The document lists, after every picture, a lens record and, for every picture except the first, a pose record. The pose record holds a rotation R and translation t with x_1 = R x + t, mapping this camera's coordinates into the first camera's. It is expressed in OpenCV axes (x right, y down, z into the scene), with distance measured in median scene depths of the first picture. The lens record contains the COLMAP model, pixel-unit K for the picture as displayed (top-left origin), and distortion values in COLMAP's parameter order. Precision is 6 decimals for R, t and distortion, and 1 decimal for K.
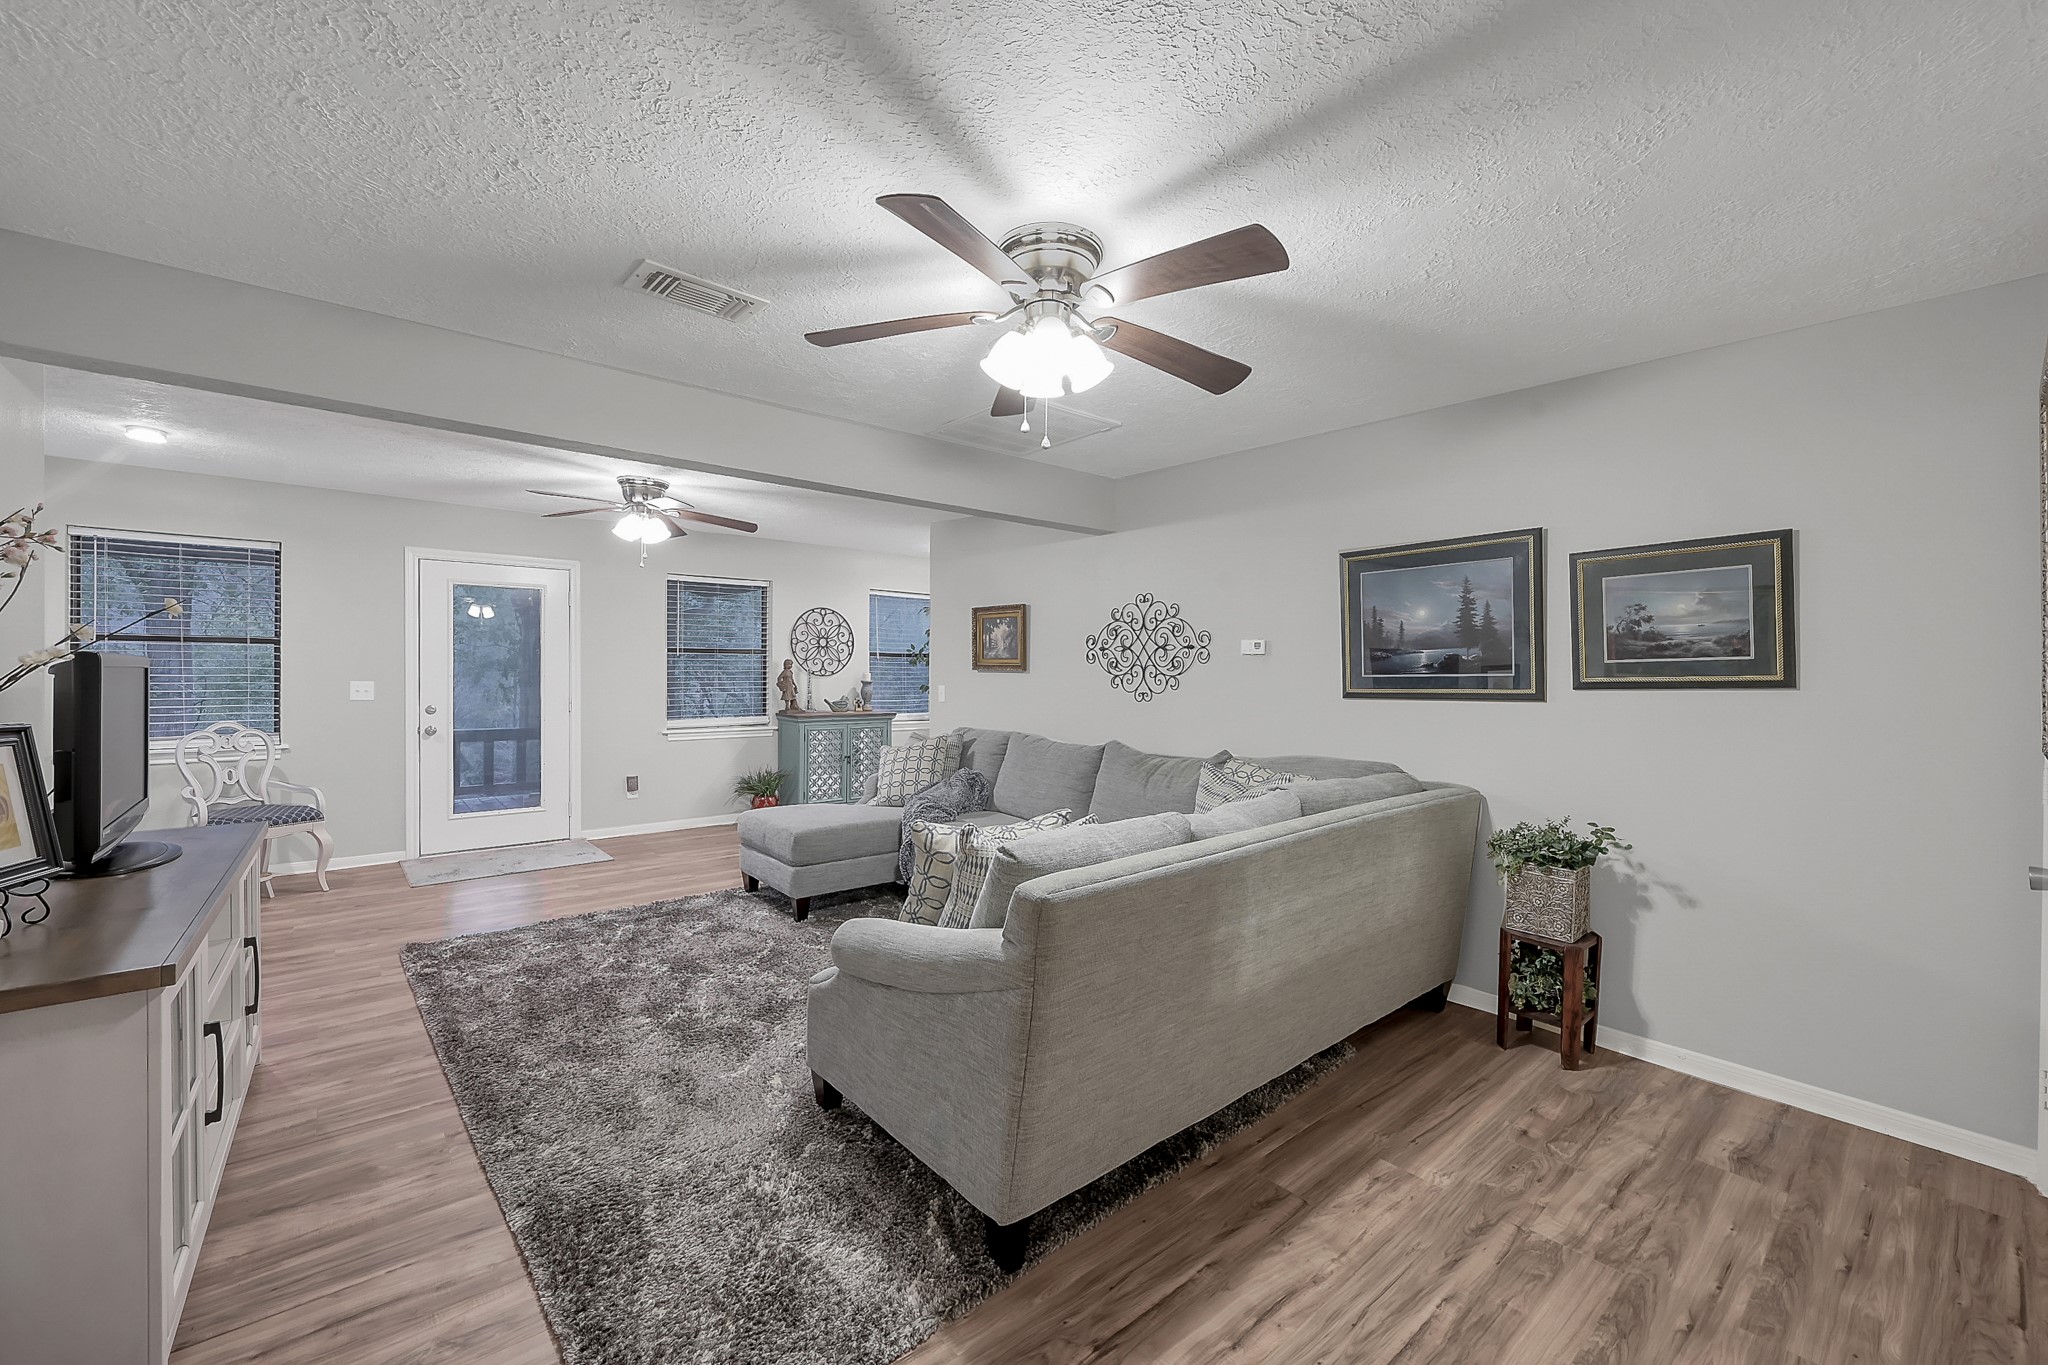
lens RADIAL K [[816.1, 0, 1024.0], [0, 816.1, 682.5], [0, 0, 1]] dist [0.014511, 0.000158]
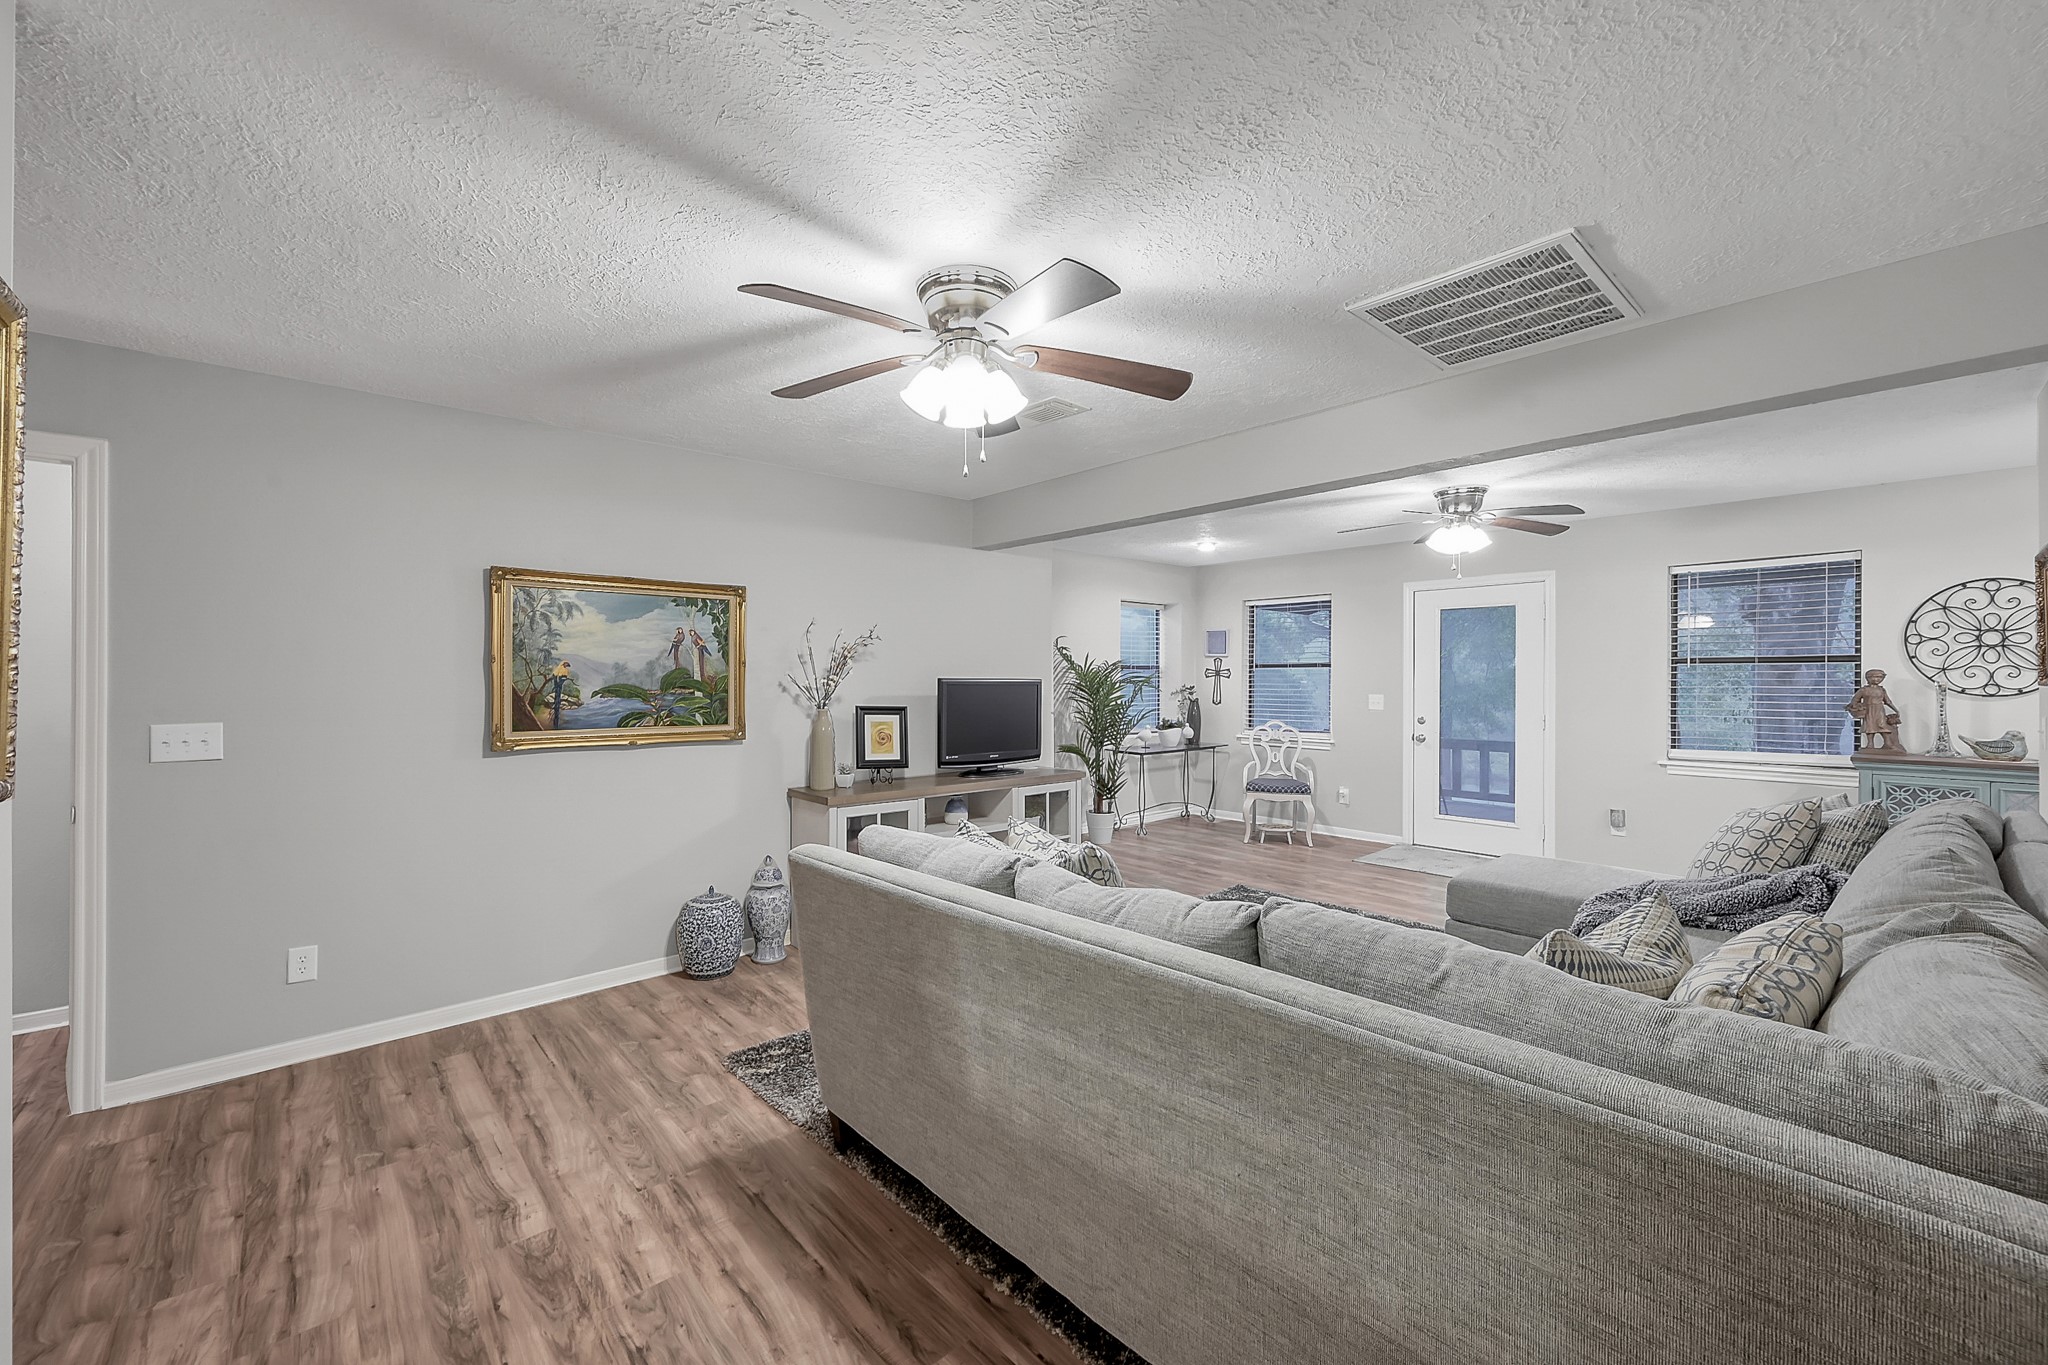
lens RADIAL K [[924.8, 0, 1128.0], [0, 924.8, 659.6], [0, 0, 1]] dist [-0.000085, -0.000188]
pose [[0.027077, -0.031625, -0.999133, 0.668884], [-0.018658, 0.999309, -0.032136, -0.002614], [0.999459, 0.019512, 0.026468, 0.641603]]
